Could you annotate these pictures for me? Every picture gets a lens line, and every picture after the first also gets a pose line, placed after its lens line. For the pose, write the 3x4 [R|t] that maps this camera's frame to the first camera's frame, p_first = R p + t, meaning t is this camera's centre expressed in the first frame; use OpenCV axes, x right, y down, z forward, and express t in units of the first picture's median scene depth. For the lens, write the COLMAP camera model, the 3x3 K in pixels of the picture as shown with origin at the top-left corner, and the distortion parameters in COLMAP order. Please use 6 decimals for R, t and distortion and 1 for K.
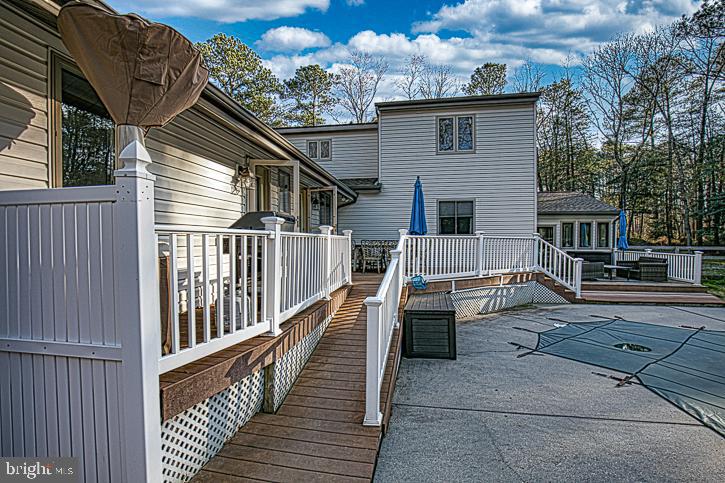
lens RADIAL K [[333.8, 0, 361.4], [0, 333.8, 246.1], [0, 0, 1]] dist [-0.037564, 0.007448]
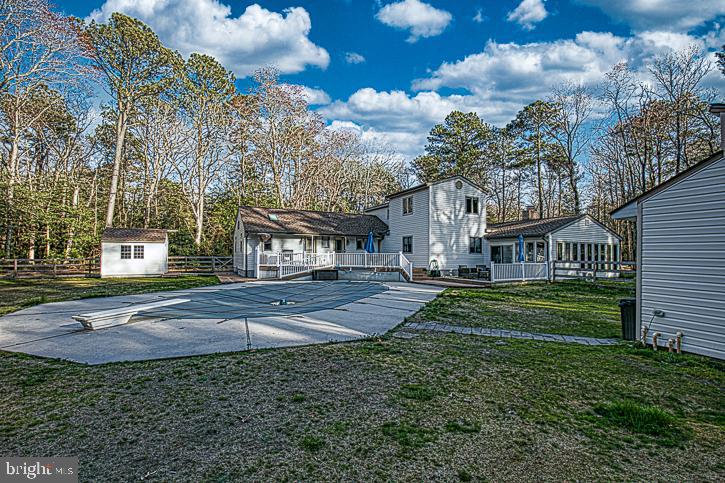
lens RADIAL K [[333.8, 0, 365.2], [0, 333.8, 242.2], [0, 0, 1]] dist [-0.037564, 0.007448]
pose [[0.589292, -0.029789, -0.807370, 1.876491], [-0.022459, 0.998330, -0.053227, 0.019872], [0.807608, 0.049499, 0.587639, -0.489310]]
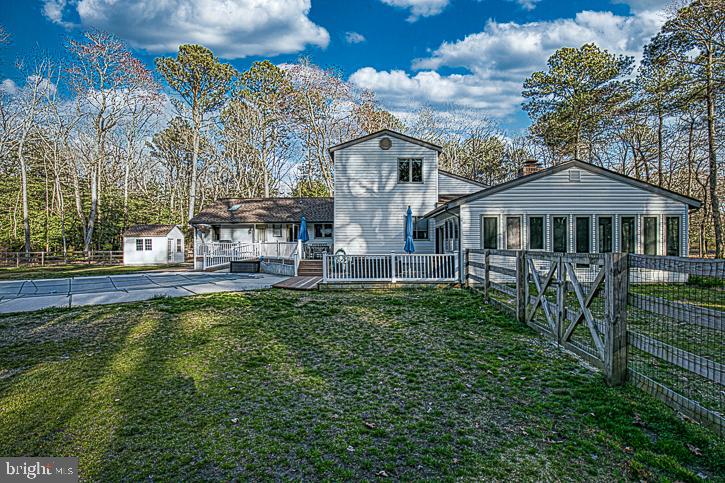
lens RADIAL K [[333.8, 0, 366.0], [0, 333.8, 245.5], [0, 0, 1]] dist [-0.037564, 0.007448]
pose [[0.144526, -0.003992, -0.989493, 1.994629], [-0.014312, 0.999879, -0.006124, 0.000876], [0.989397, 0.015047, 0.144452, 0.897027]]
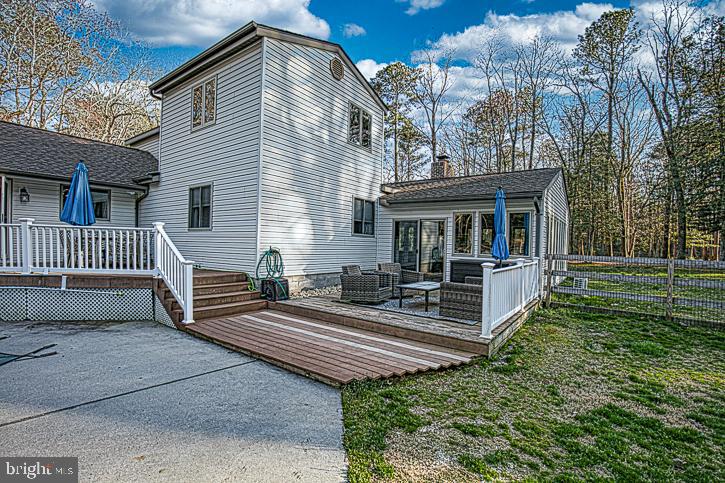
lens RADIAL K [[333.8, 0, 365.0], [0, 333.8, 246.1], [0, 0, 1]] dist [-0.037564, 0.007448]
pose [[0.896234, 0.027059, -0.442755, 1.010249], [-0.033524, 0.999415, -0.006780, 0.000899], [0.442312, 0.020919, 0.896617, 0.462526]]
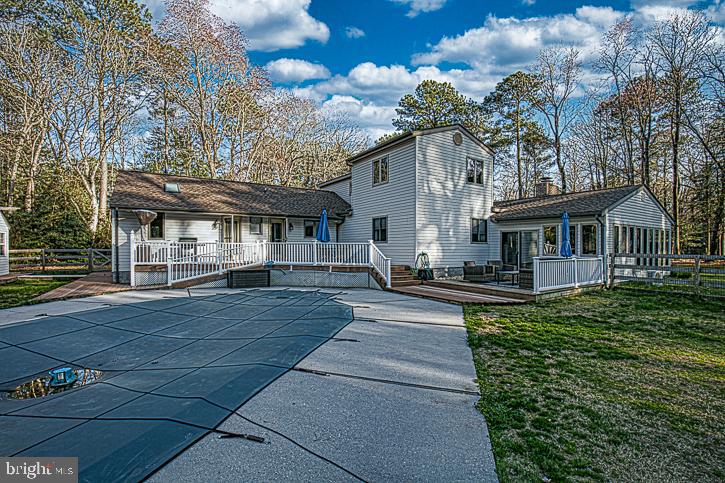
lens RADIAL K [[333.8, 0, 364.3], [0, 333.8, 246.4], [0, 0, 1]] dist [-0.037564, 0.007448]
pose [[0.675202, 0.002363, -0.737629, 1.303057], [-0.017669, 0.999760, -0.012971, 0.006009], [0.737422, 0.021791, 0.675081, -0.010658]]
